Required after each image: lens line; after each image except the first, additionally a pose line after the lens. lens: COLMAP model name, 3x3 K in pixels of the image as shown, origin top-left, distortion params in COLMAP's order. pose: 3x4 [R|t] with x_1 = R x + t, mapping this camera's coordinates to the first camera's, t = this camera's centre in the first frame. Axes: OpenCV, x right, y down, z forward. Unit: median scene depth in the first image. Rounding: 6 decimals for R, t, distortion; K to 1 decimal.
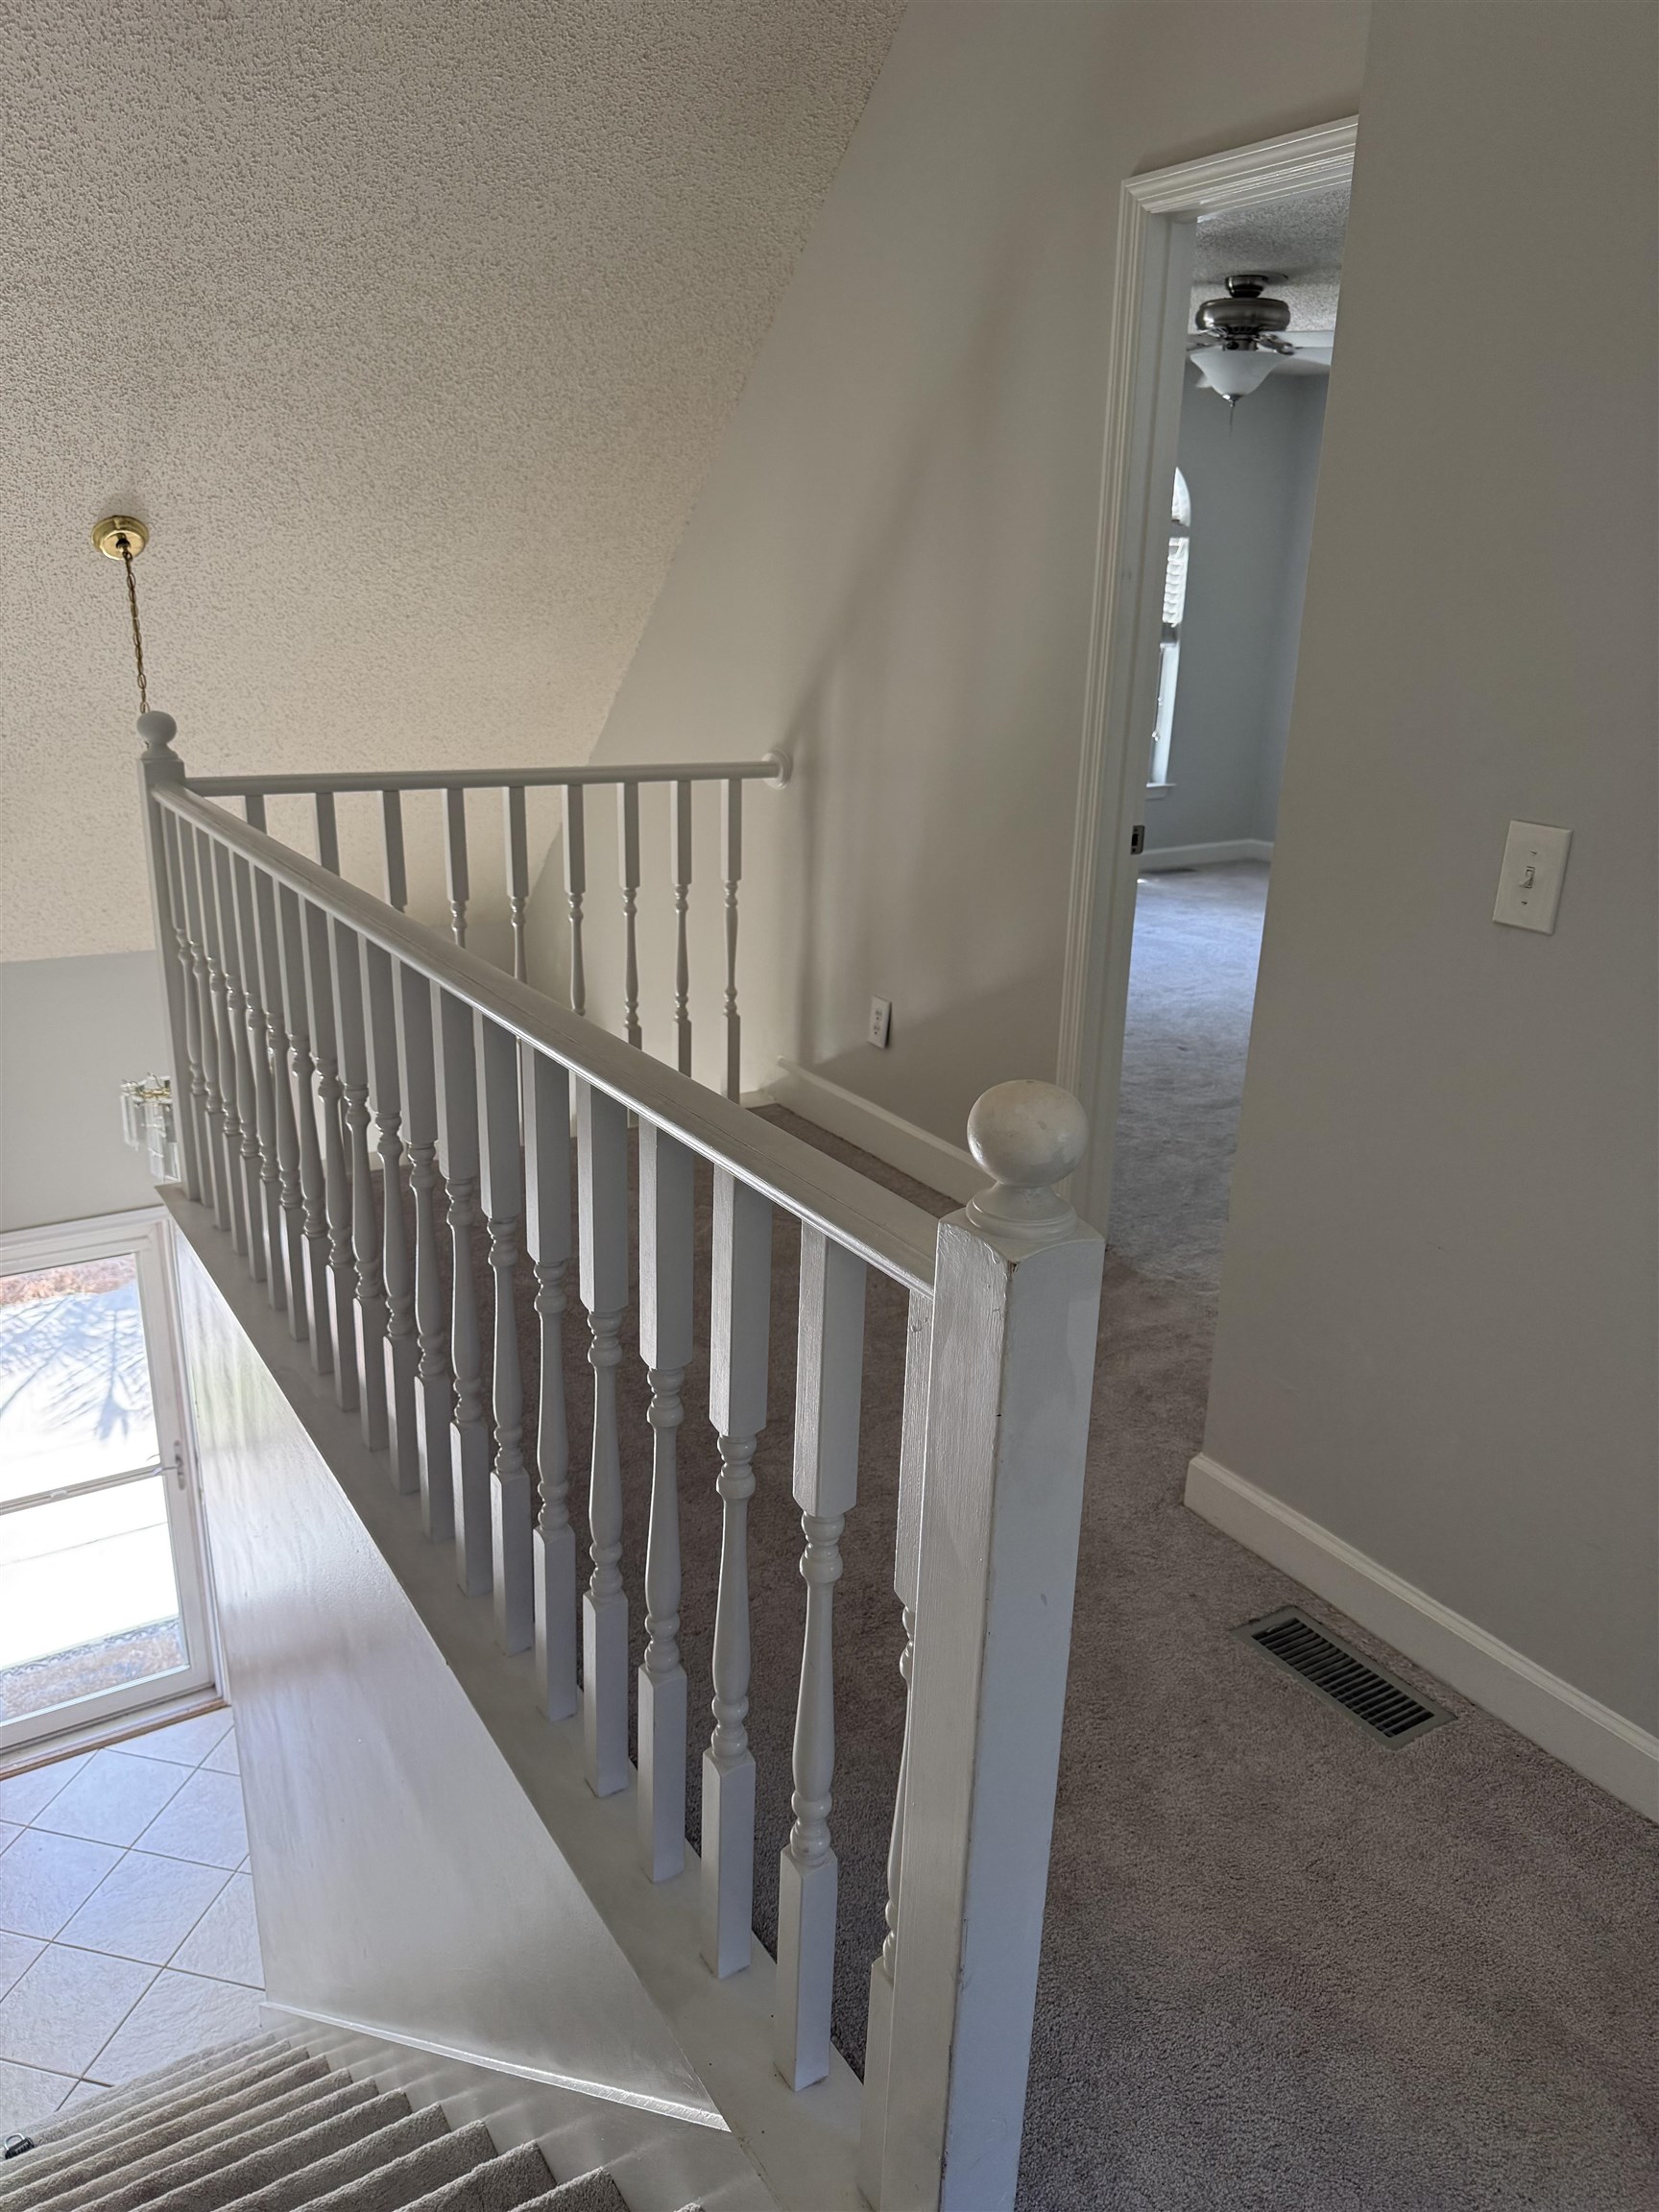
lens RADIAL K [[1549.4, 0, 820.1], [0, 1549.4, 1111.1], [0, 0, 1]] dist [0.148301, -0.270257]
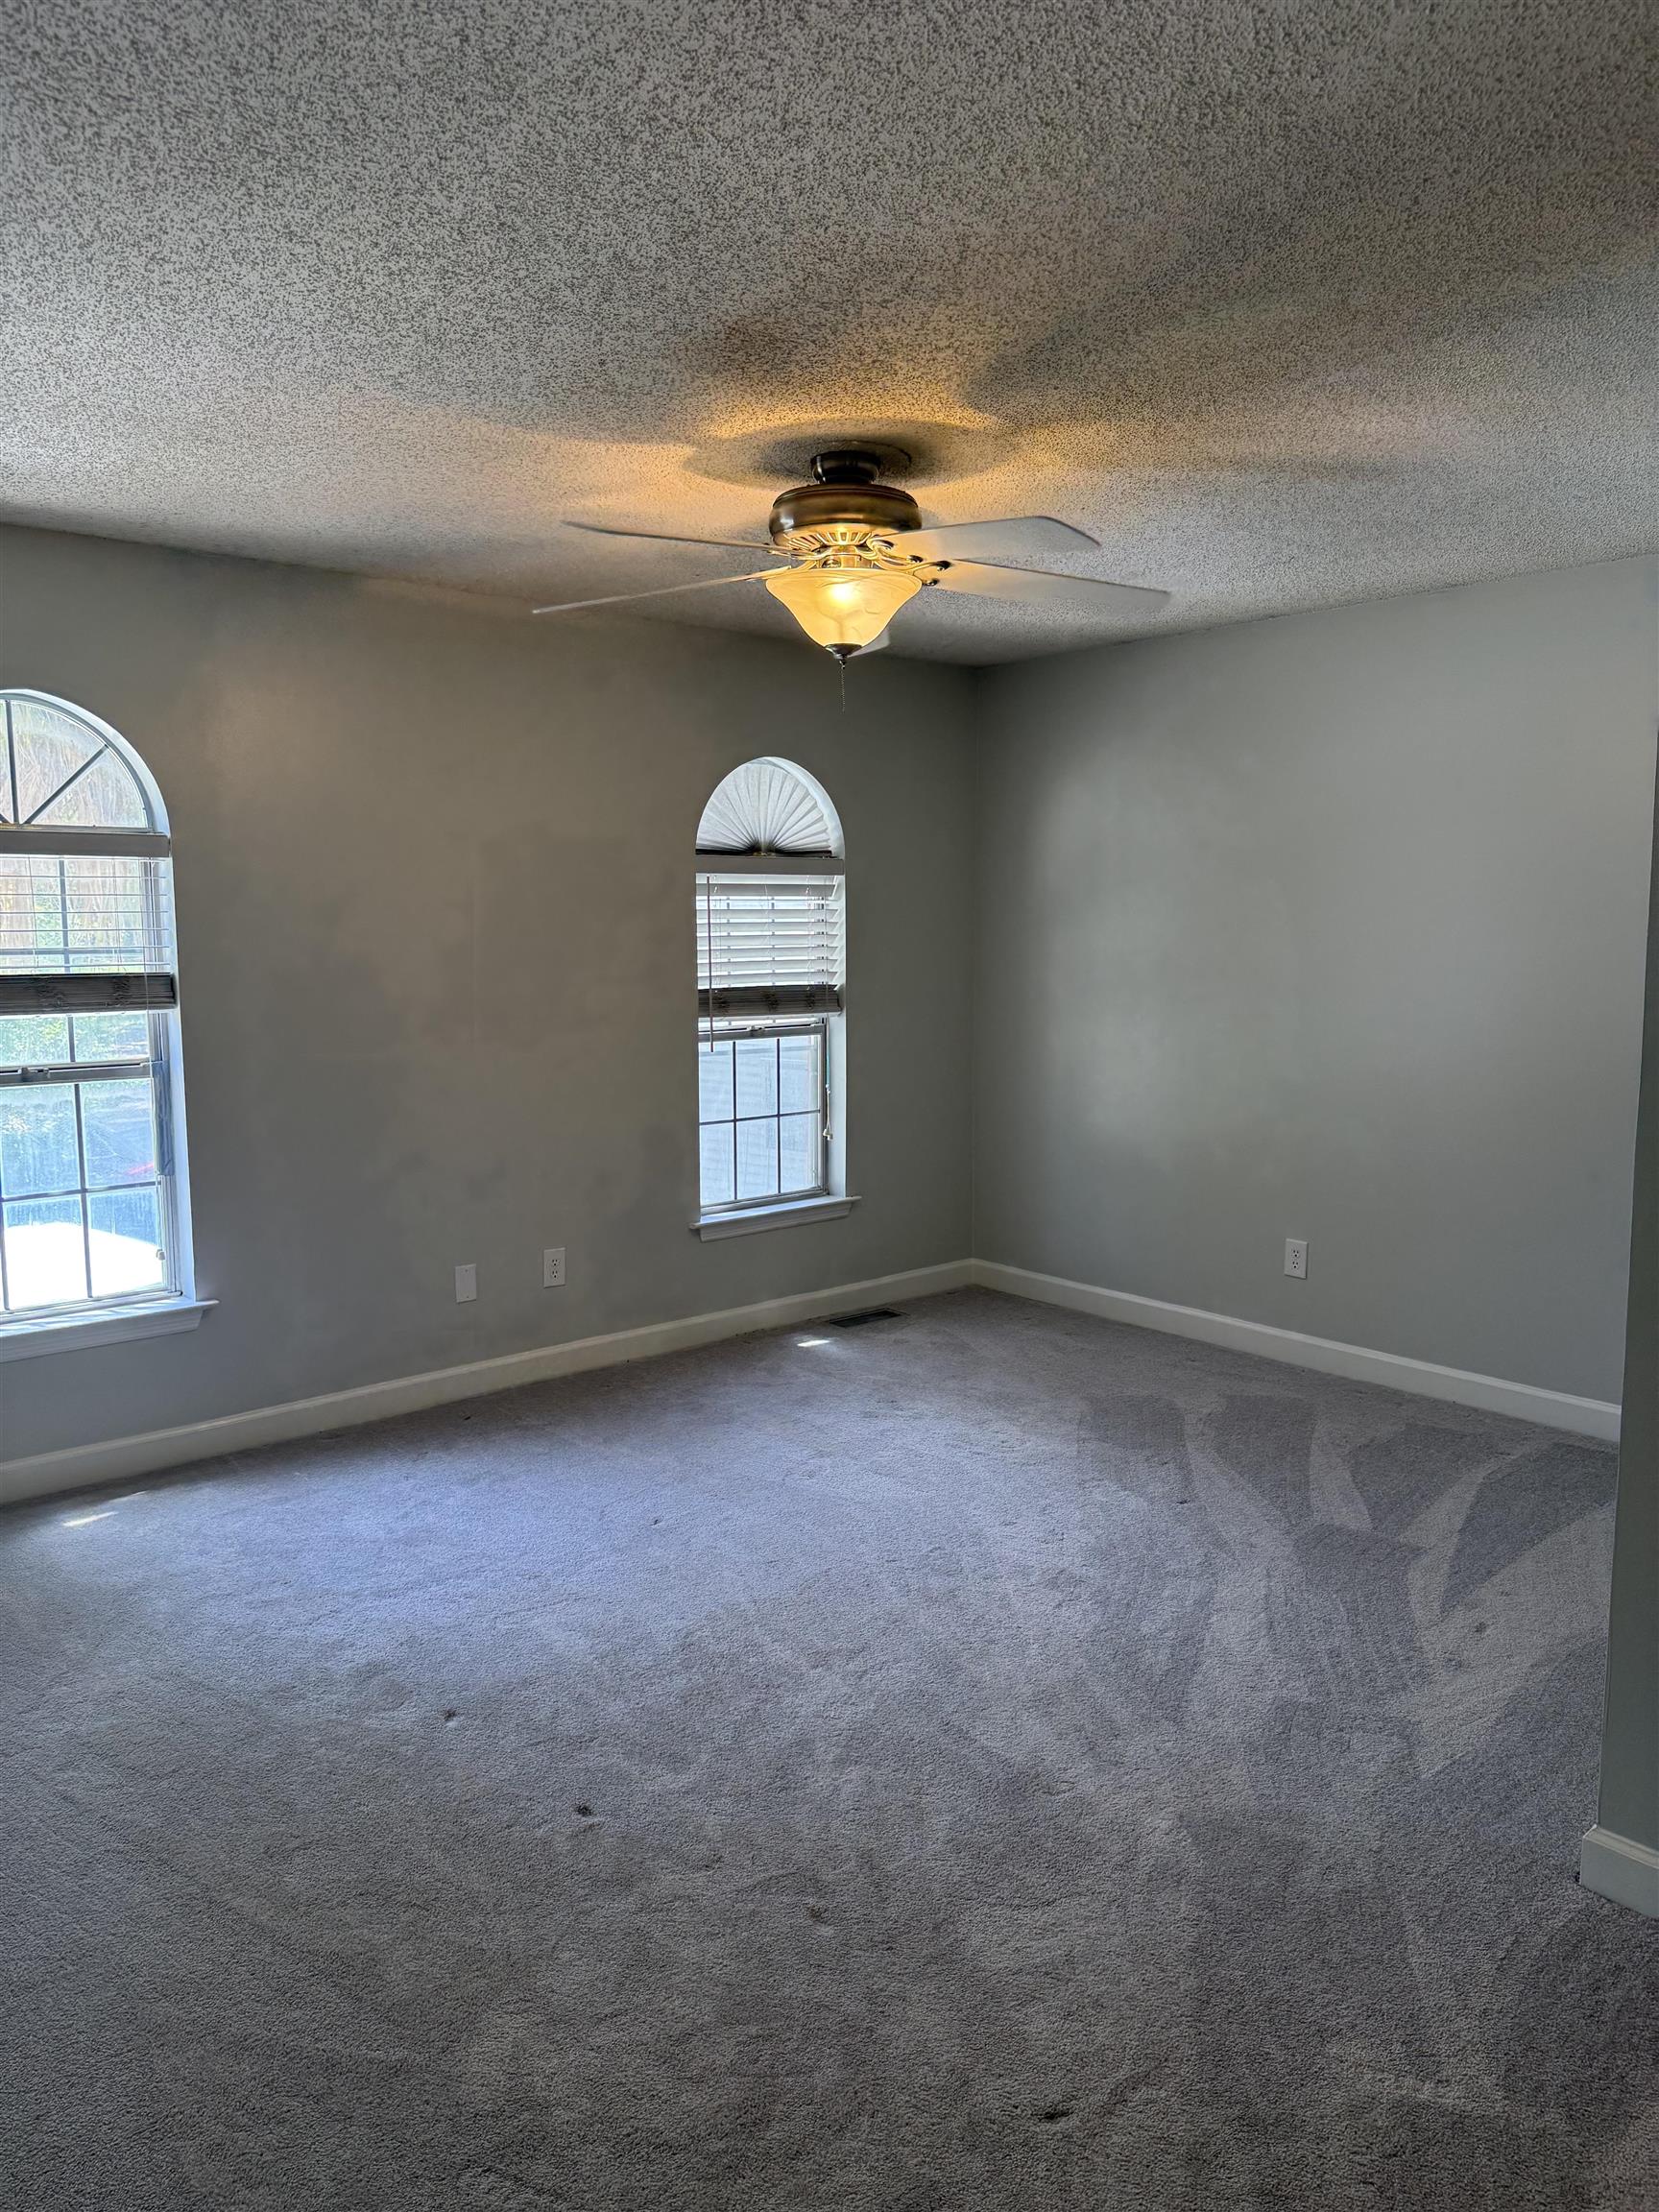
lens RADIAL K [[1549.4, 0, 820.1], [0, 1549.4, 1111.1], [0, 0, 1]] dist [0.148301, -0.270257]
pose [[0.988606, -0.041478, 0.144698, 0.150803], [0.069637, 0.978257, -0.195356, -0.154348], [-0.133449, 0.203207, 0.969999, 0.431588]]
